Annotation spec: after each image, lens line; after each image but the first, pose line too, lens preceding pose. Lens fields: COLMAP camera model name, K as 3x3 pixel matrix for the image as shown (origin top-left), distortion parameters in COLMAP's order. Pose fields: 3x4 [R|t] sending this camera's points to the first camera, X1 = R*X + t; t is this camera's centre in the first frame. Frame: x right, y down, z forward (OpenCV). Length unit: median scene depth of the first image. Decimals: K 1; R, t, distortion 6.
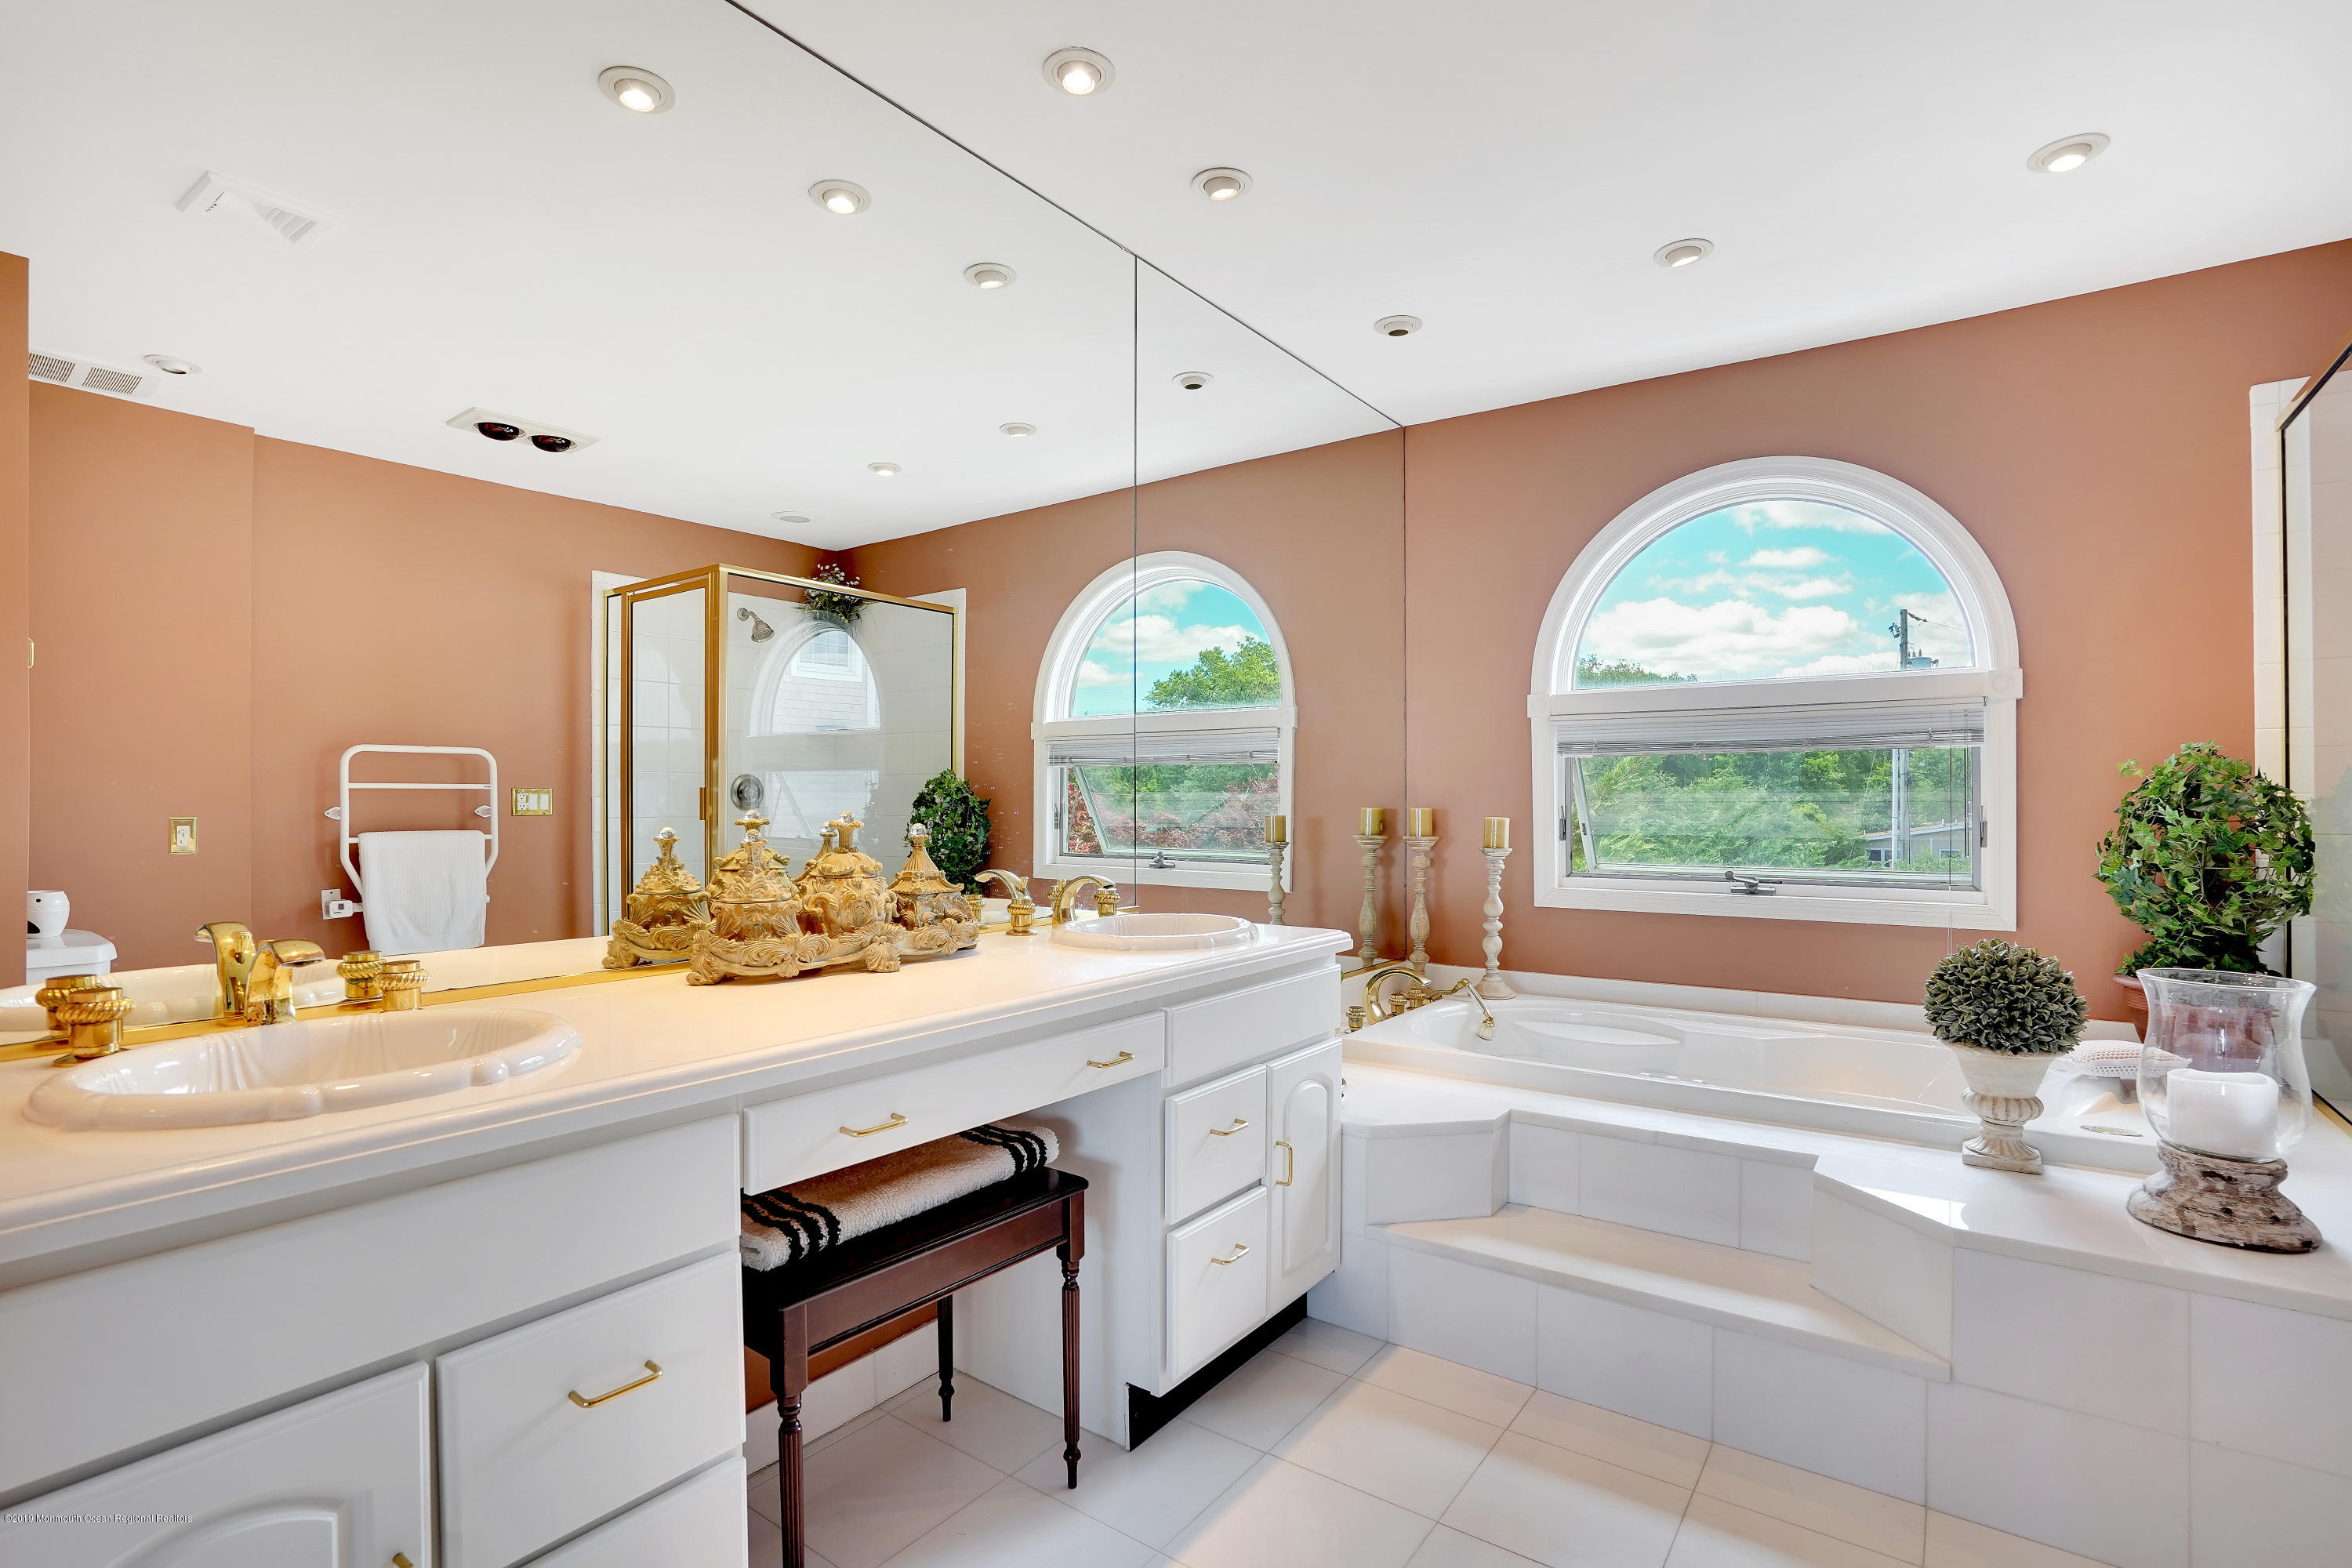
lens RADIAL K [[1113.2, 0, 1175.0], [0, 1113.2, 800.4], [0, 0, 1]] dist [-0.045214, 0.016568]
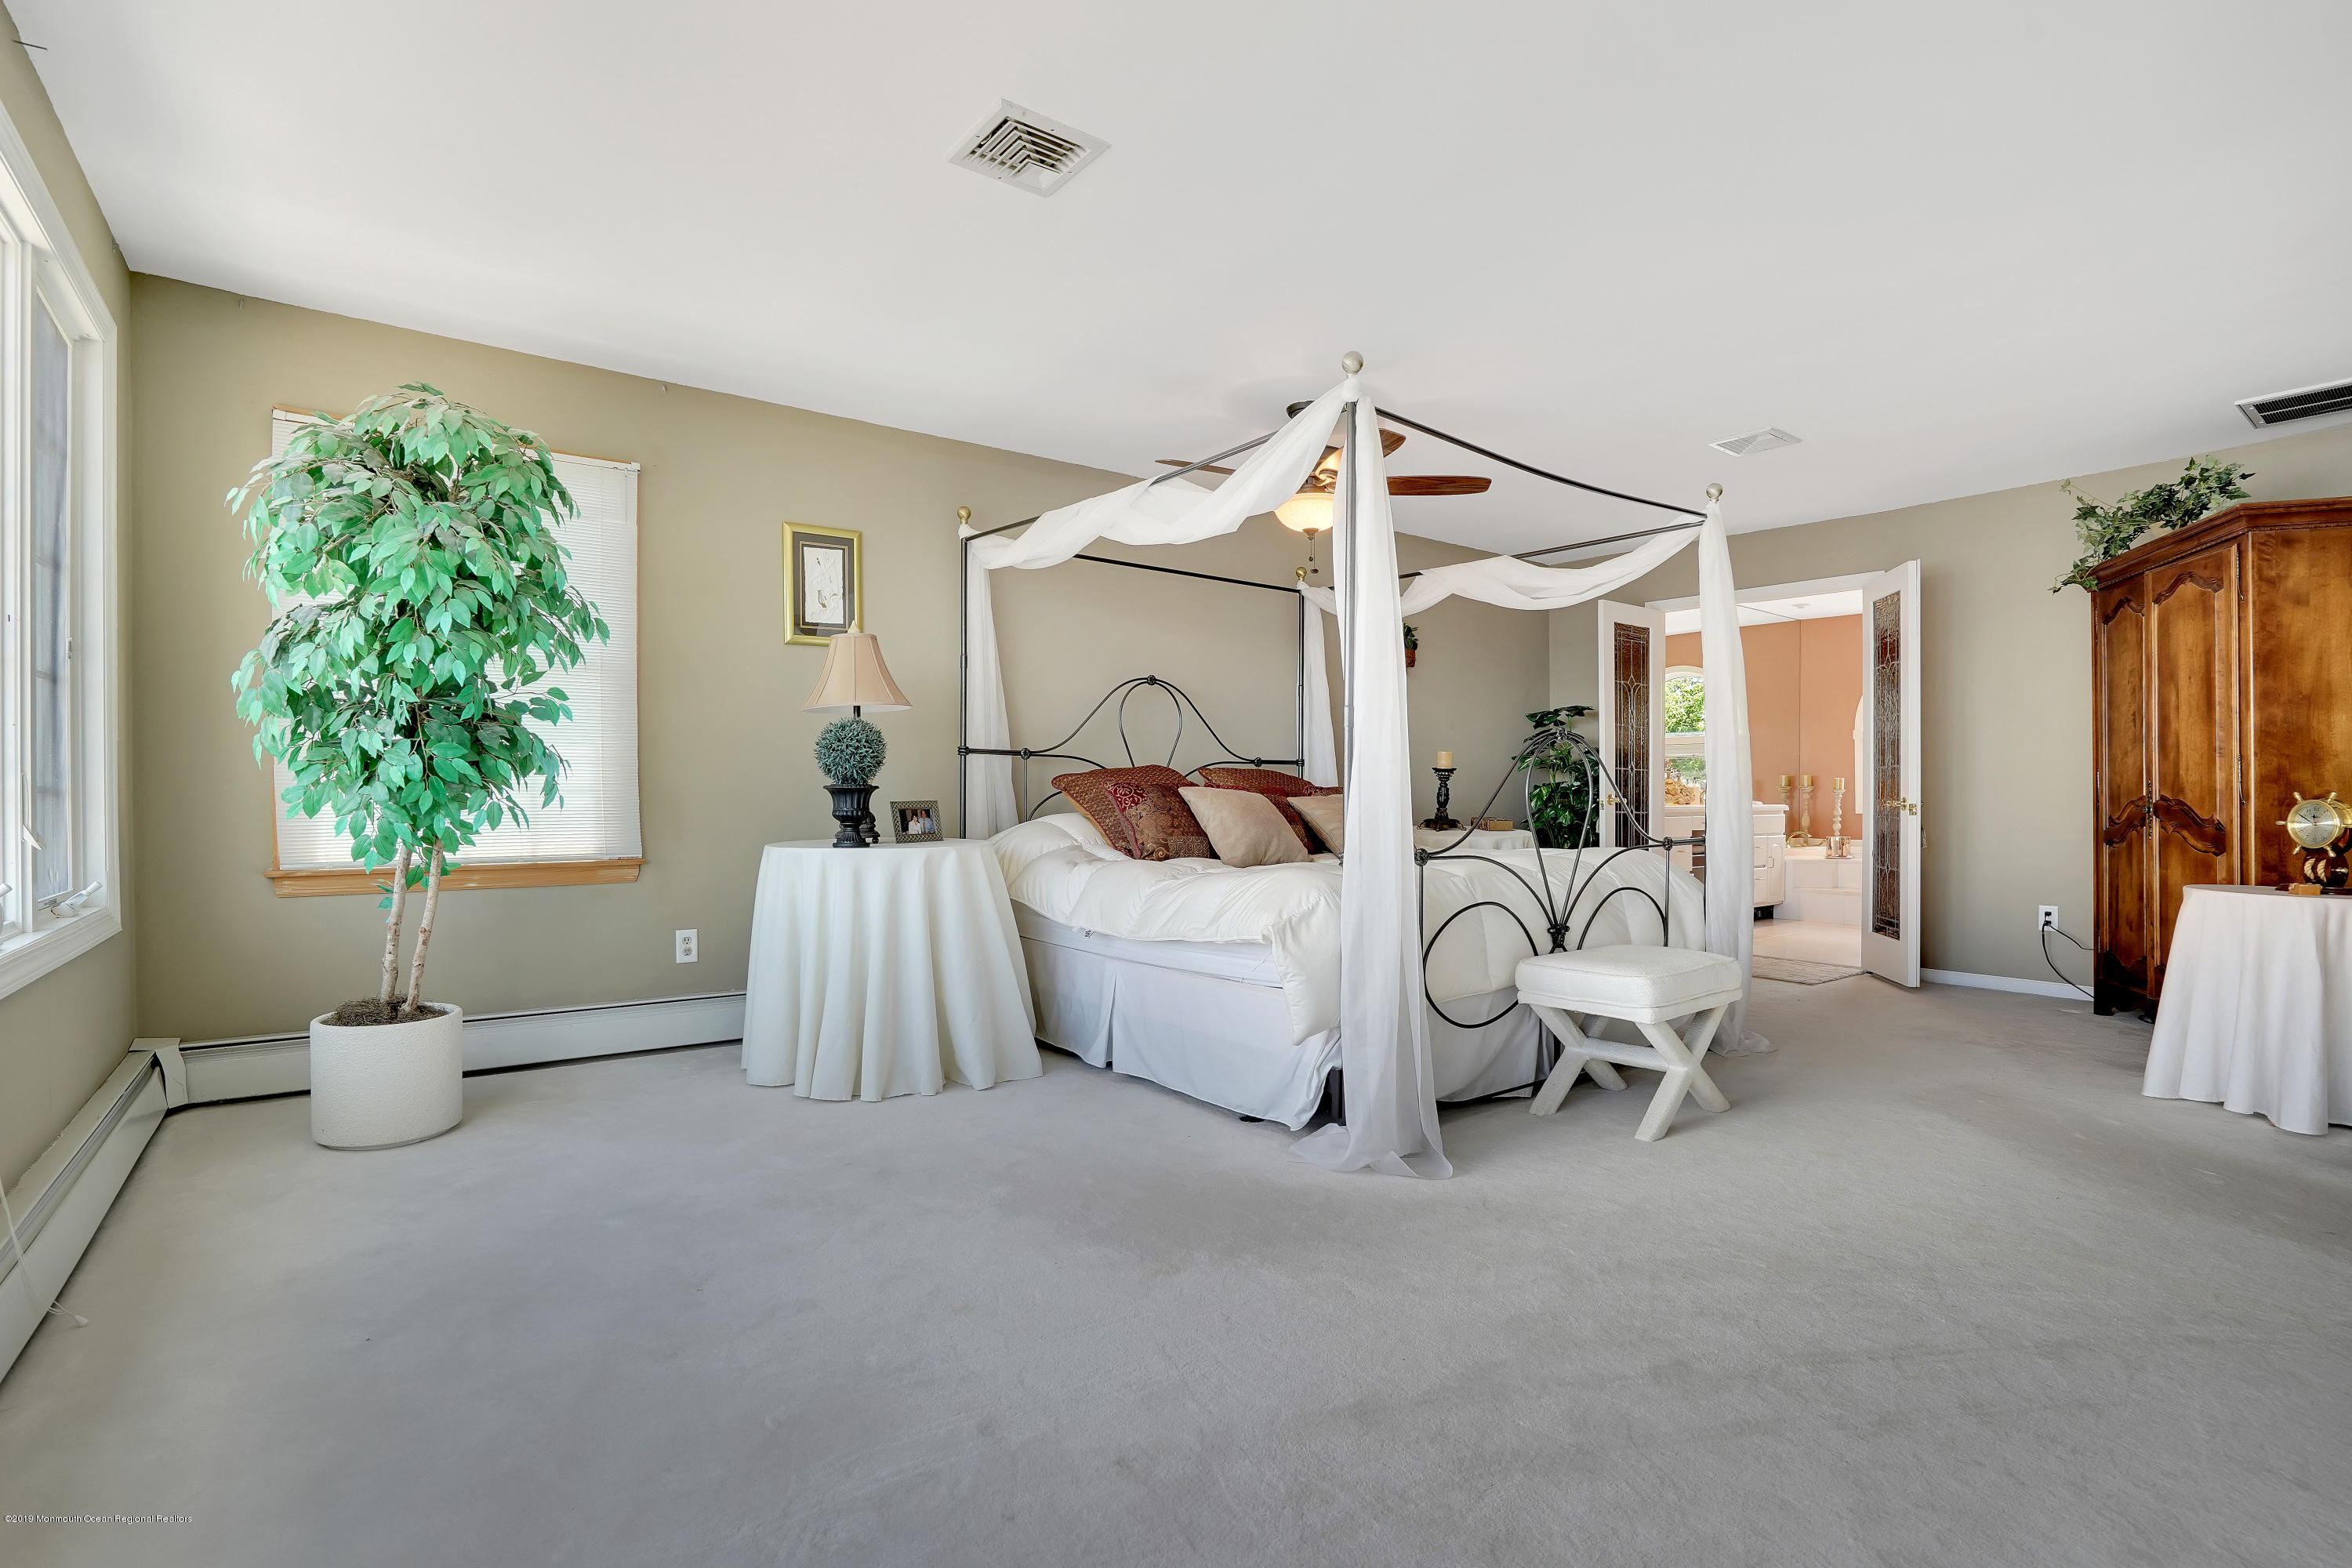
lens RADIAL K [[1113.2, 0, 1171.6], [0, 1113.2, 788.5], [0, 0, 1]] dist [-0.045214, 0.016568]
pose [[0.956533, -0.001264, -0.291623, -0.475912], [0.002145, 0.999994, 0.002701, 0.029066], [0.291618, -0.003209, 0.956530, -1.998404]]
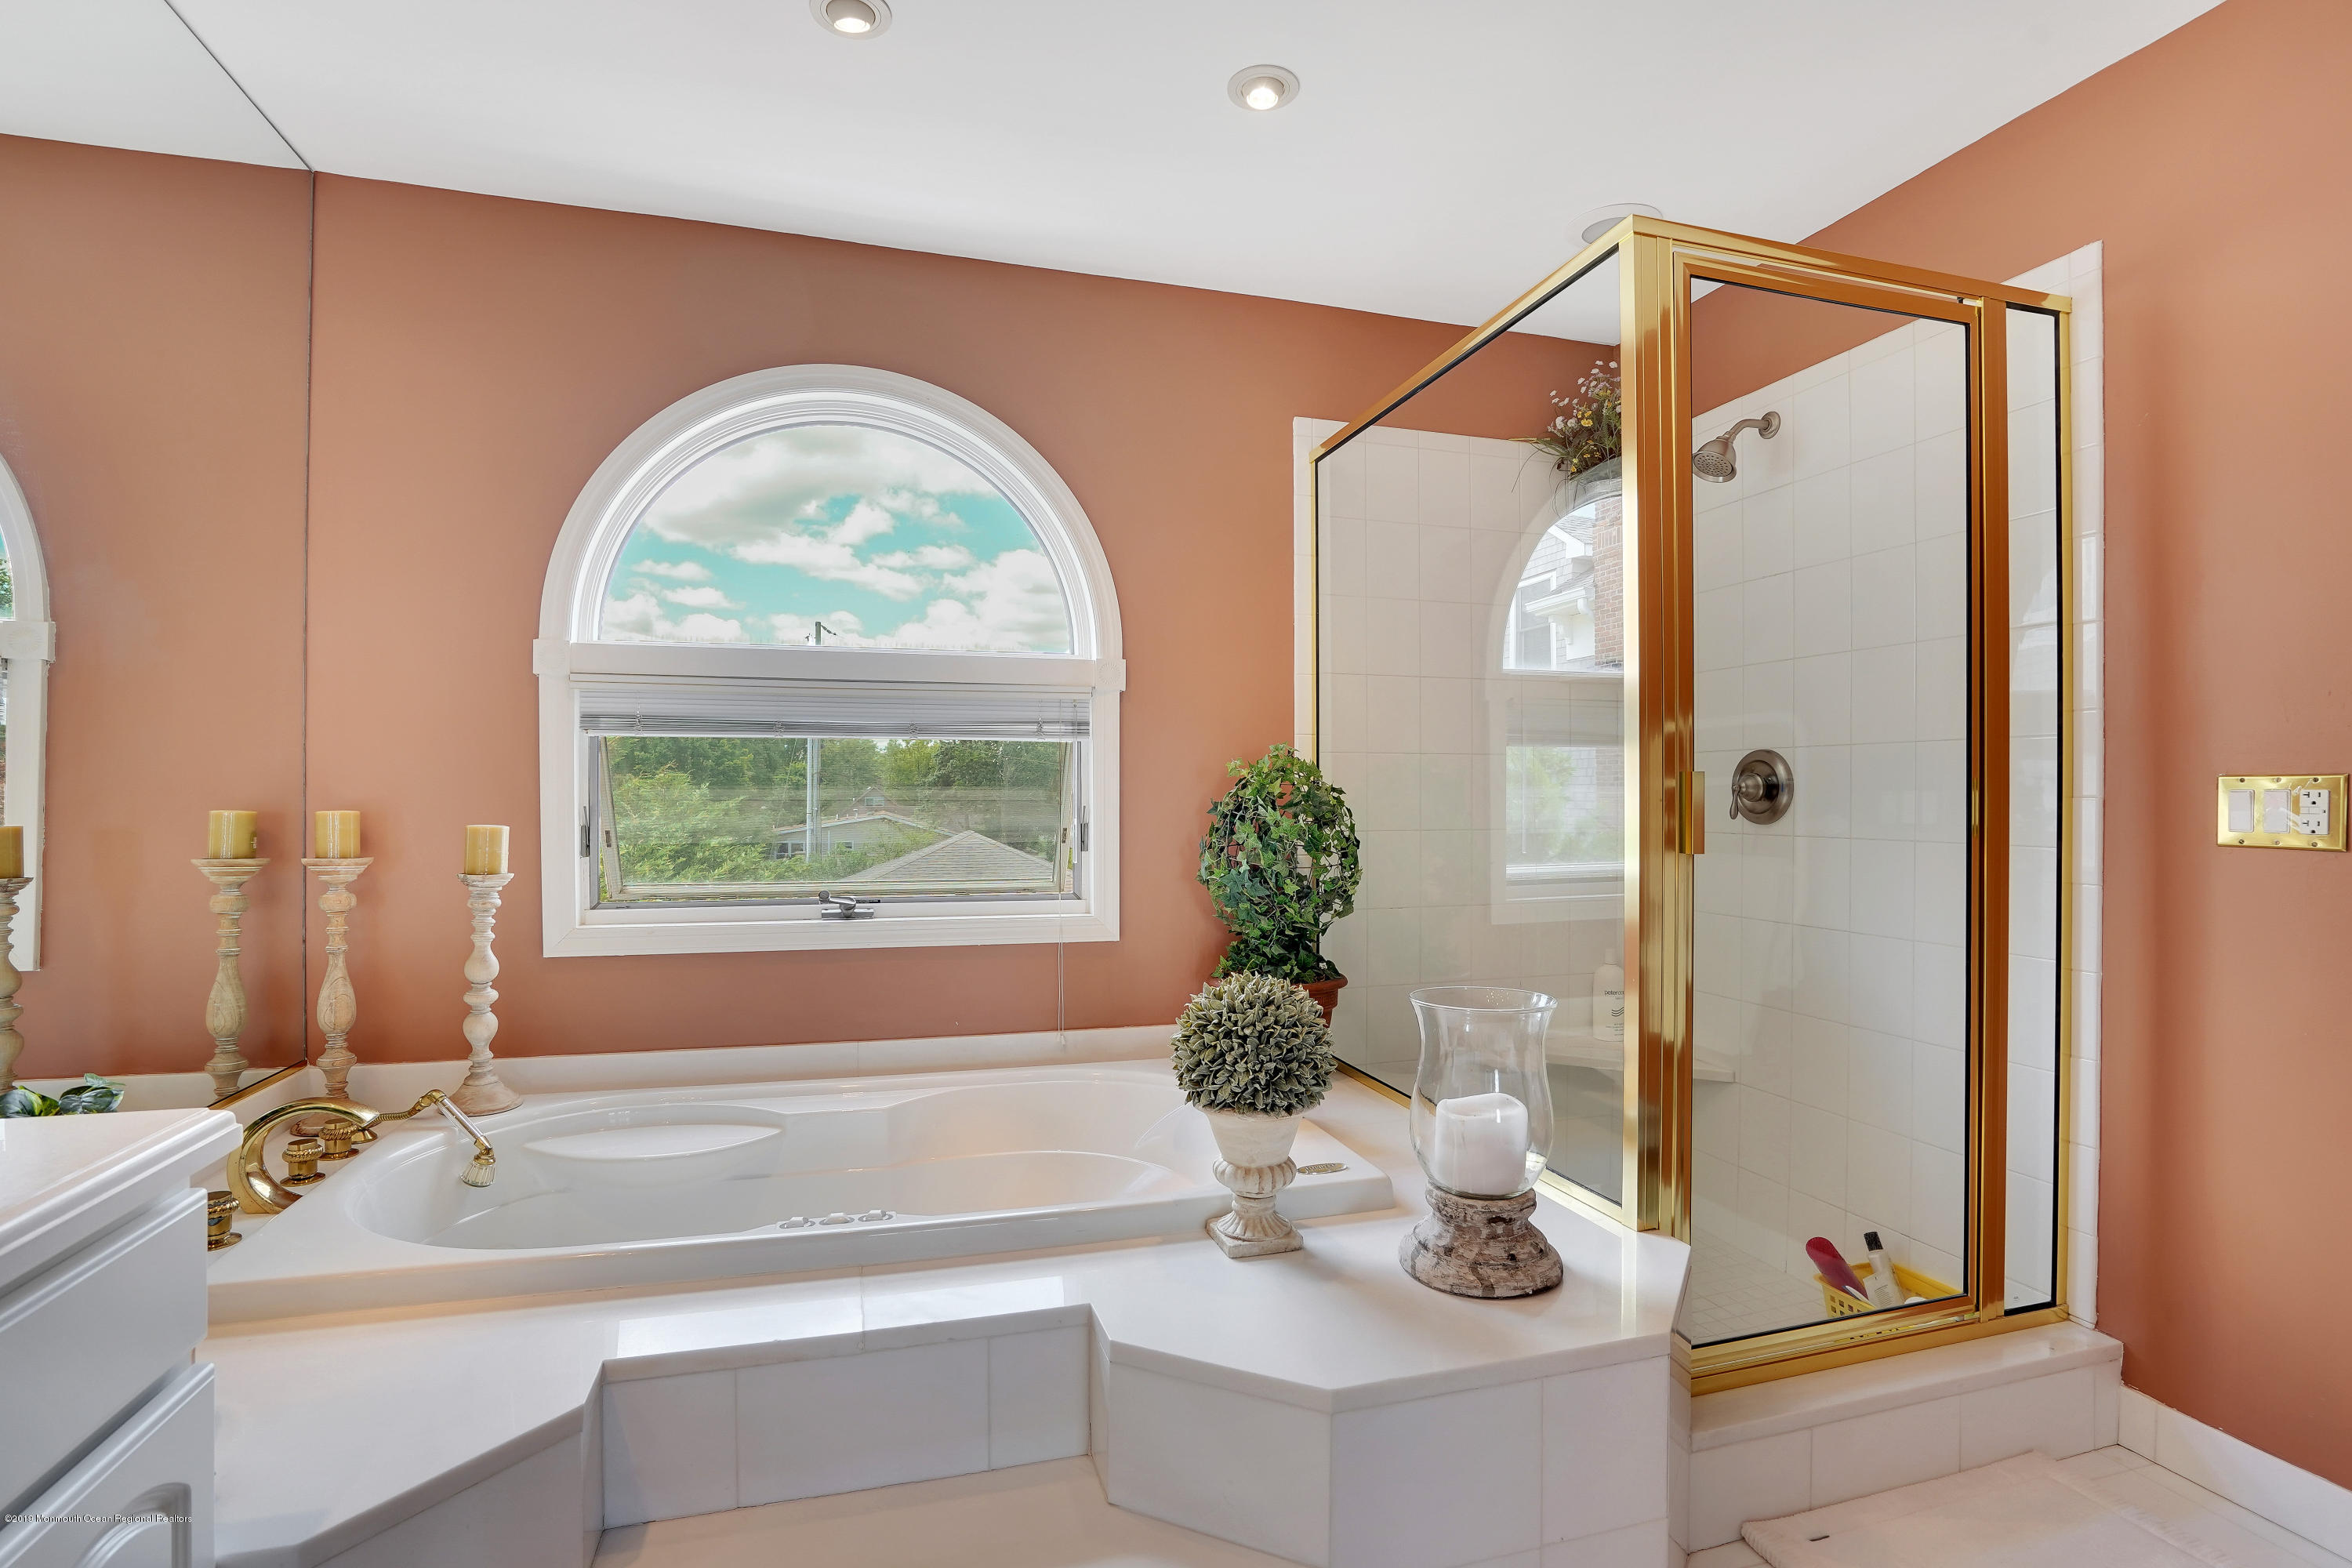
lens RADIAL K [[1113.2, 0, 1161.1], [0, 1113.2, 800.2], [0, 0, 1]] dist [-0.045214, 0.016568]
pose [[0.612668, 0.001077, 0.790339, 0.030455], [-0.004017, 0.999990, 0.001751, -0.001646], [-0.790330, -0.004248, 0.612667, 0.313525]]
